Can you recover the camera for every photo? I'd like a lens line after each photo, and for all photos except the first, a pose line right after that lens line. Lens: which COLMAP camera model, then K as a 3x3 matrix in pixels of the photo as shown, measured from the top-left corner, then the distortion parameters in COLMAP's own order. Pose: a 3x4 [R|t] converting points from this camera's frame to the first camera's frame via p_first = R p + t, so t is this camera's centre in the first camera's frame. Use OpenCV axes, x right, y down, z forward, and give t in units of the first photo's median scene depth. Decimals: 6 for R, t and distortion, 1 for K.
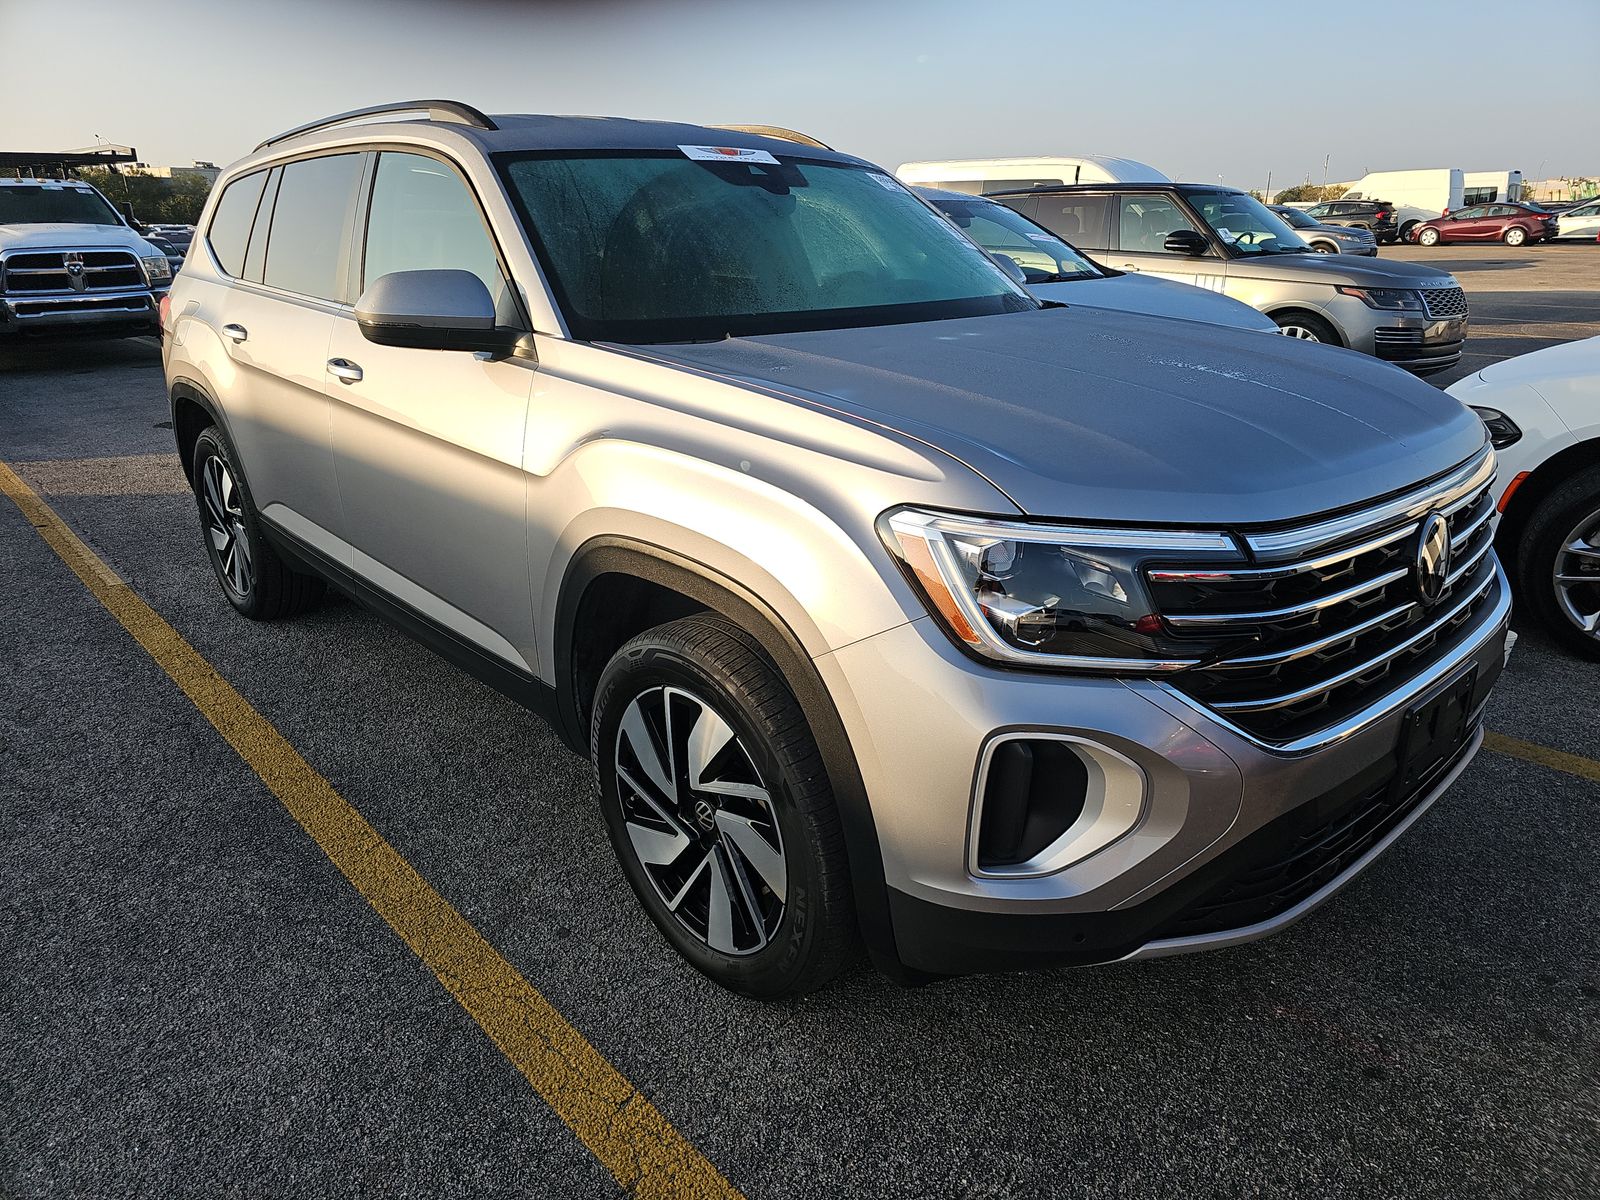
lens RADIAL K [[1072.2, 0, 807.4], [0, 1072.2, 603.6], [0, 0, 1]] dist [0.044553, -0.039117]
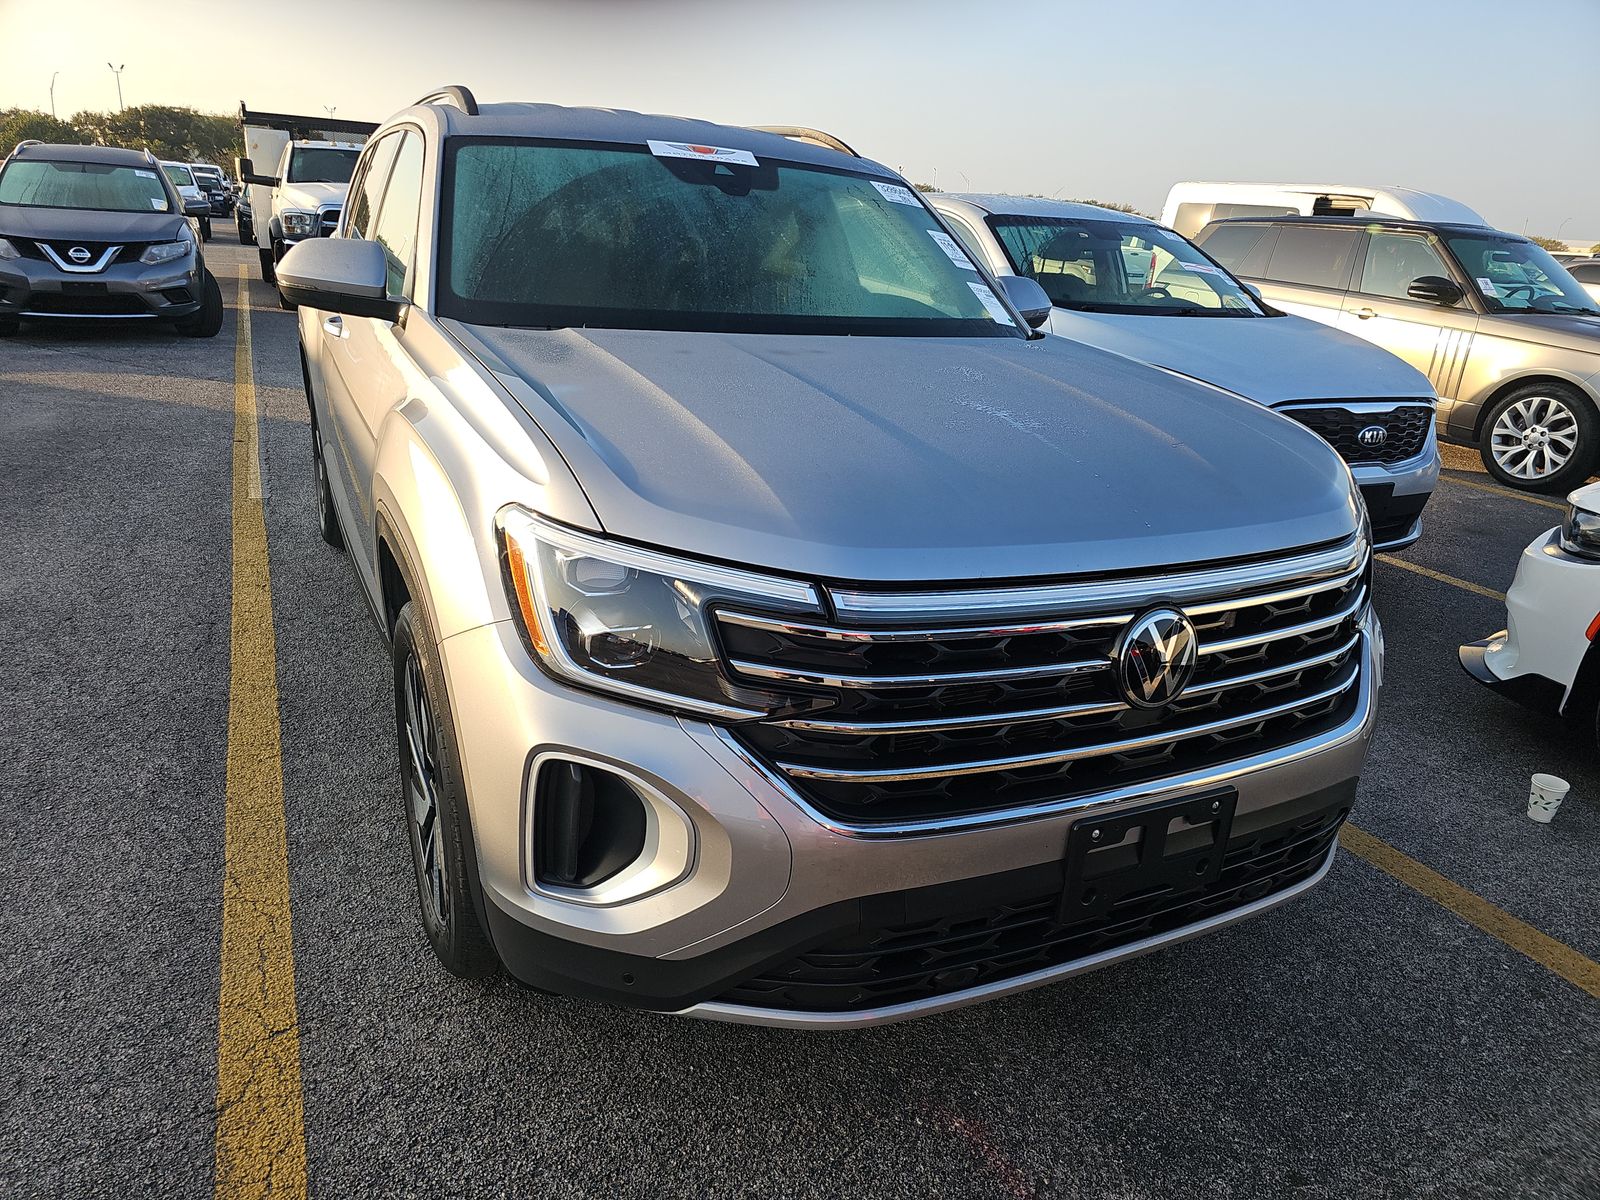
lens RADIAL K [[1072.2, 0, 807.4], [0, 1072.2, 603.6], [0, 0, 1]] dist [0.044553, -0.039117]
pose [[0.956184, 0.162622, -0.243449, 0.352903], [-0.163406, 0.986410, 0.017109, -0.036908], [0.242923, 0.023422, 0.969763, 0.061628]]
